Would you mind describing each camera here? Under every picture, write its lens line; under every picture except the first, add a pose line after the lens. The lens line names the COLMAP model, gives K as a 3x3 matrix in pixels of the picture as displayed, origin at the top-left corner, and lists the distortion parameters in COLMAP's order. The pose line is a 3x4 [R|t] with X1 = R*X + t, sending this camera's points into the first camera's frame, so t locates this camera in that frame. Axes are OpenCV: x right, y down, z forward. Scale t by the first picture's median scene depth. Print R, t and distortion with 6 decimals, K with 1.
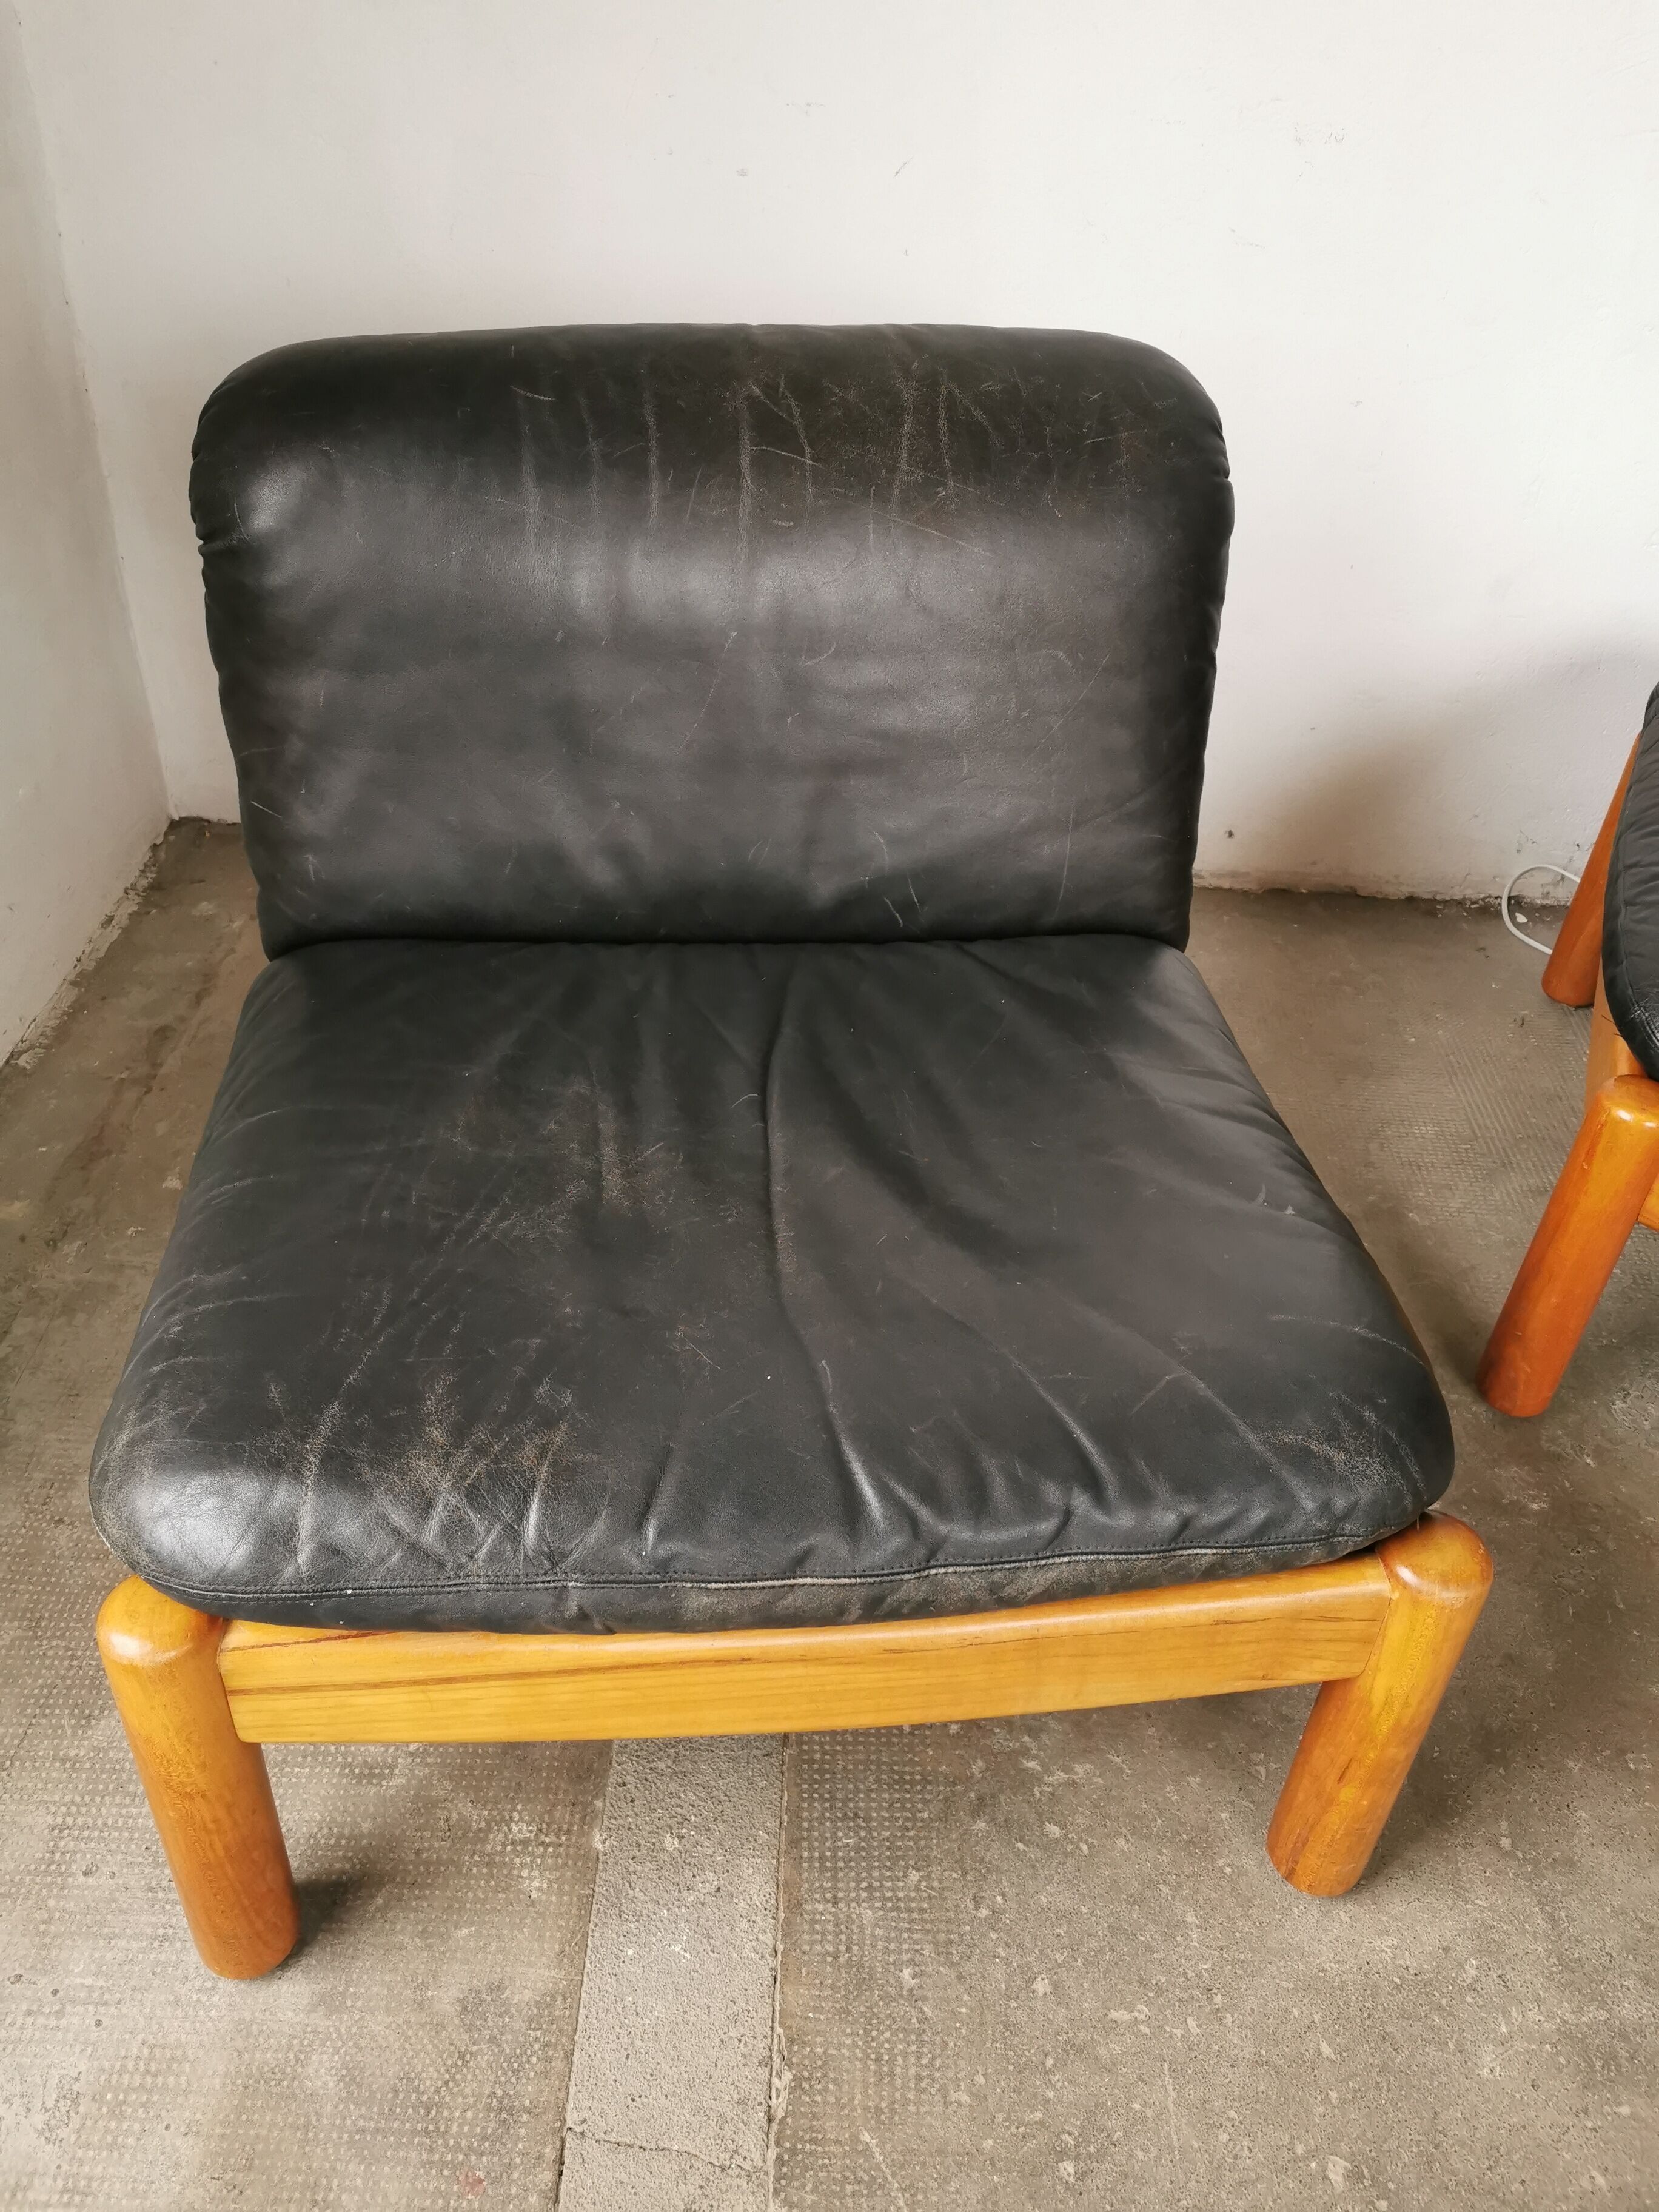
lens RADIAL K [[1711.6, 0, 830.0], [0, 1711.6, 1066.5], [0, 0, 1]] dist [0.073746, -0.121956]
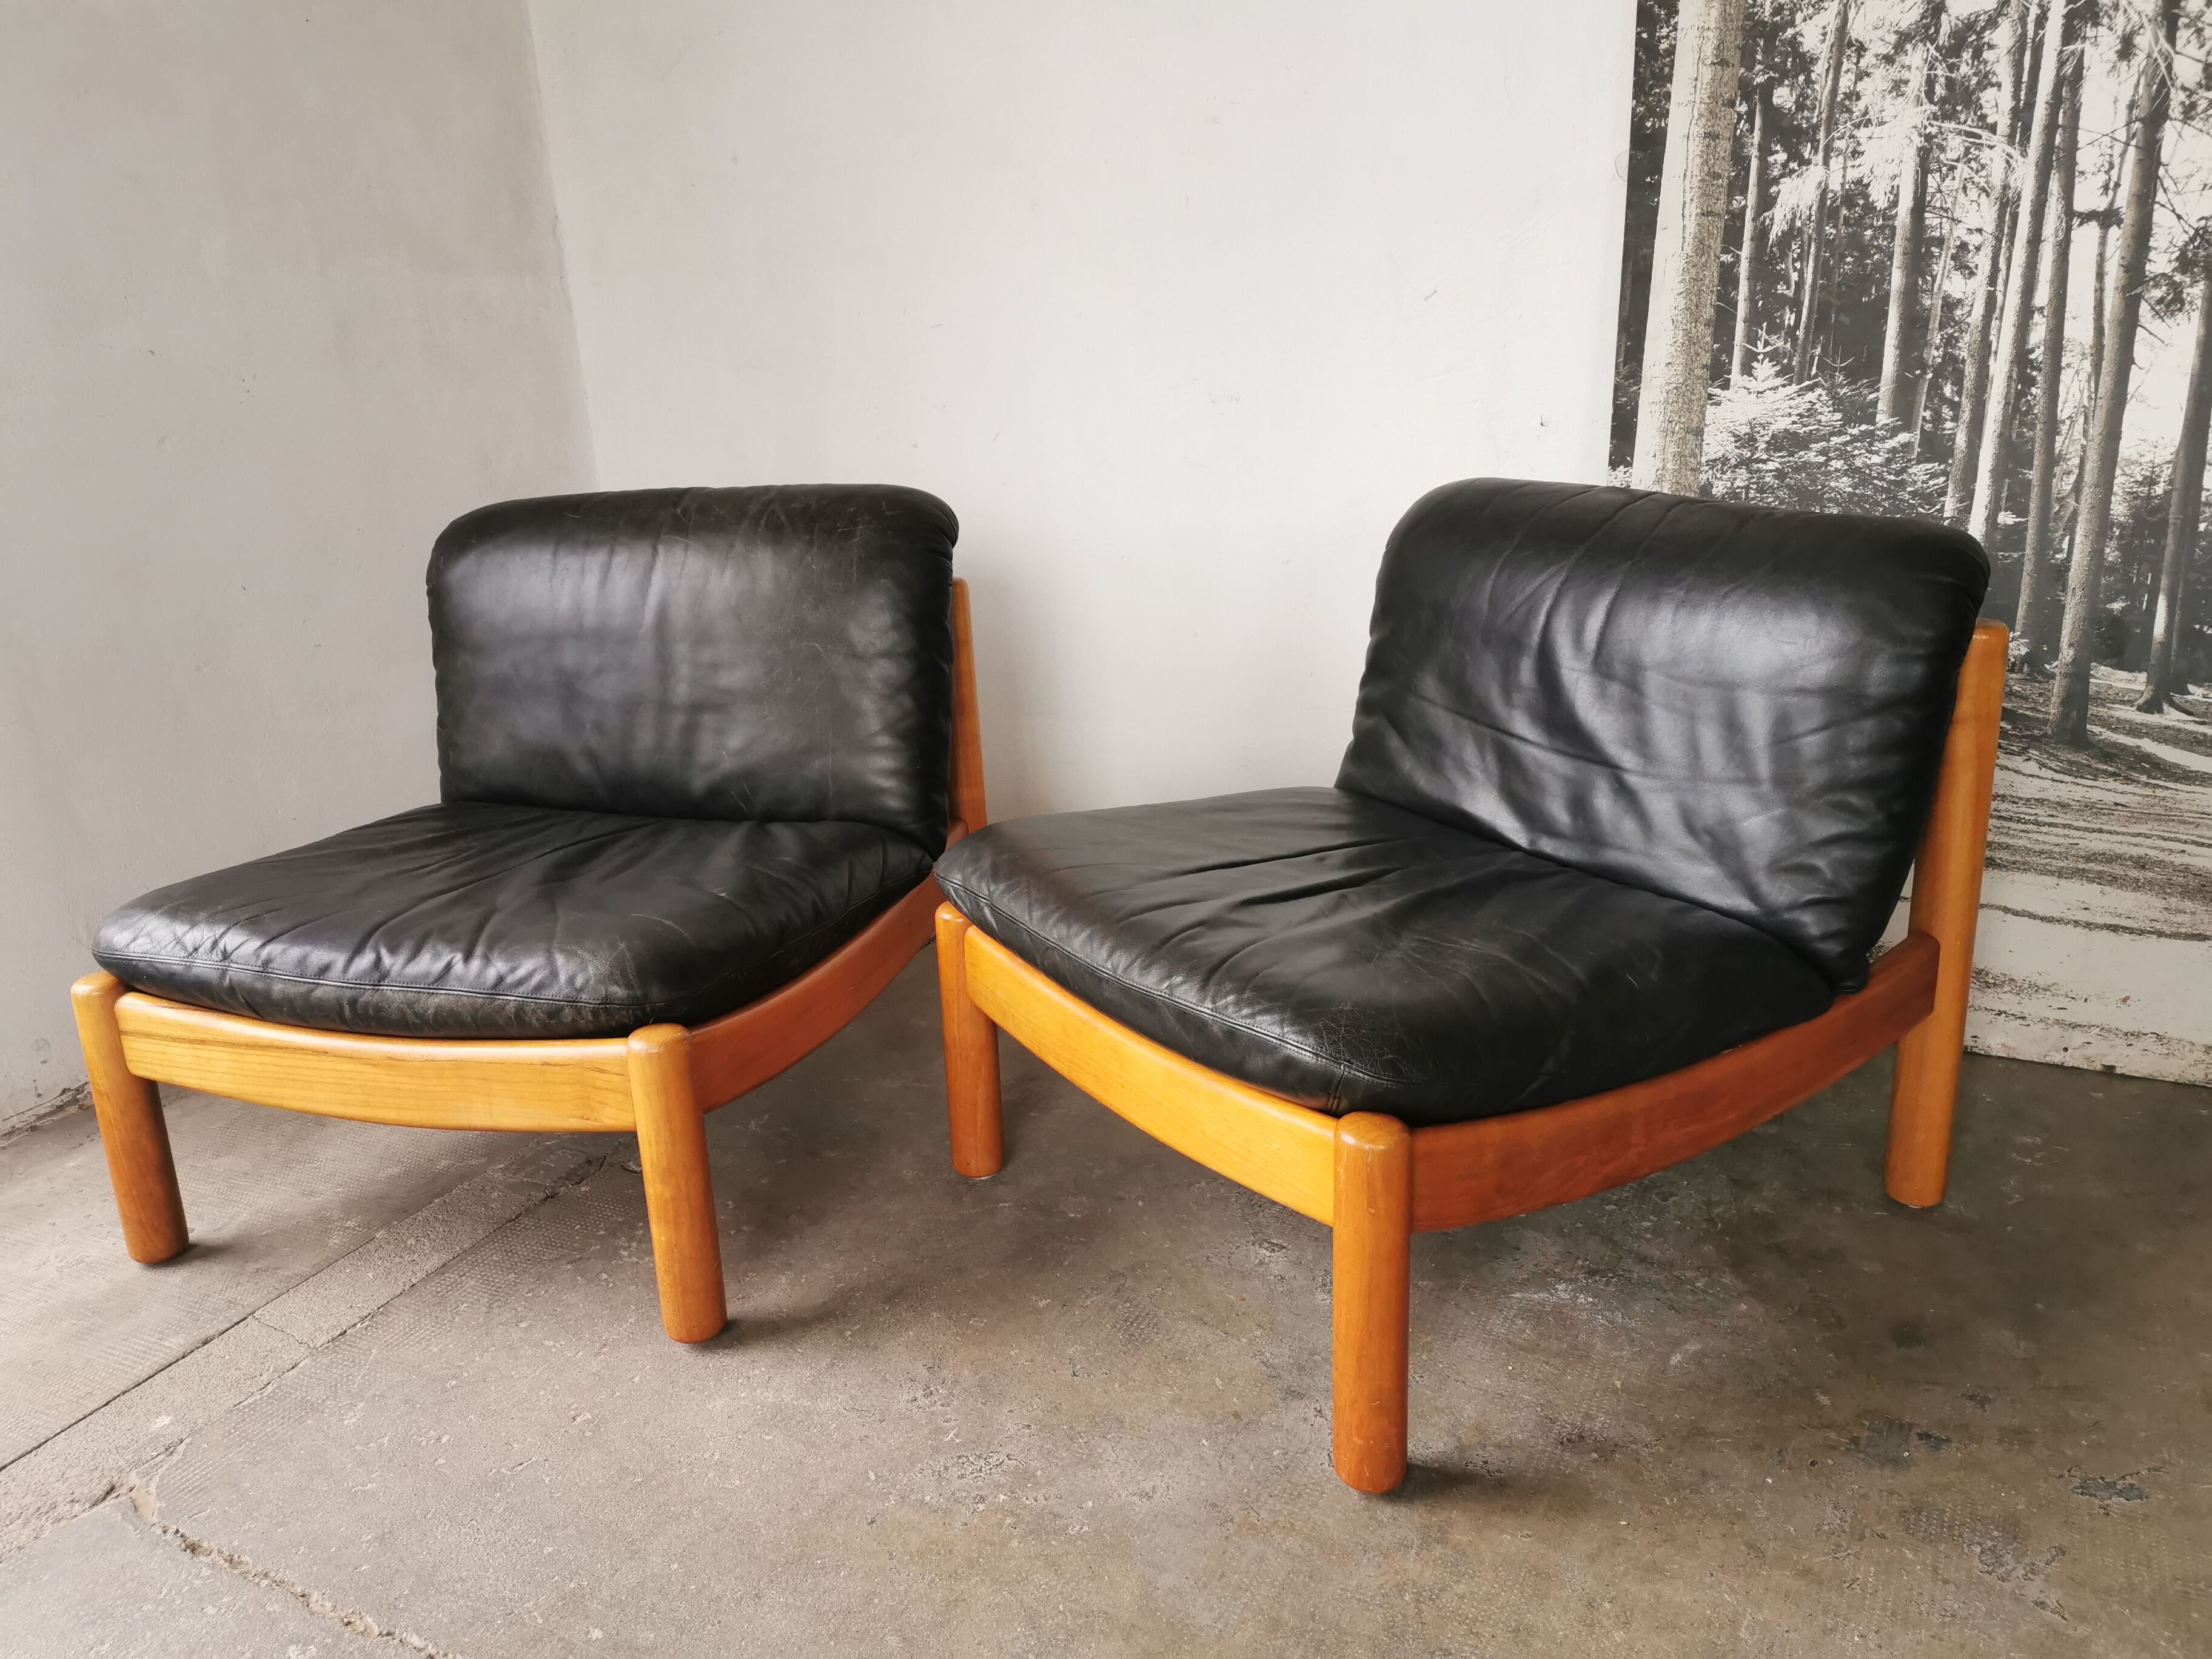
lens RADIAL K [[1704.8, 0, 1084.3], [0, 1704.8, 825.4], [0, 0, 1]] dist [0.080199, -0.120811]
pose [[0.911937, 0.028915, -0.409310, 1.211029], [-0.165926, 0.938307, -0.303395, 0.447569], [0.375286, 0.344592, 0.860475, -0.331574]]
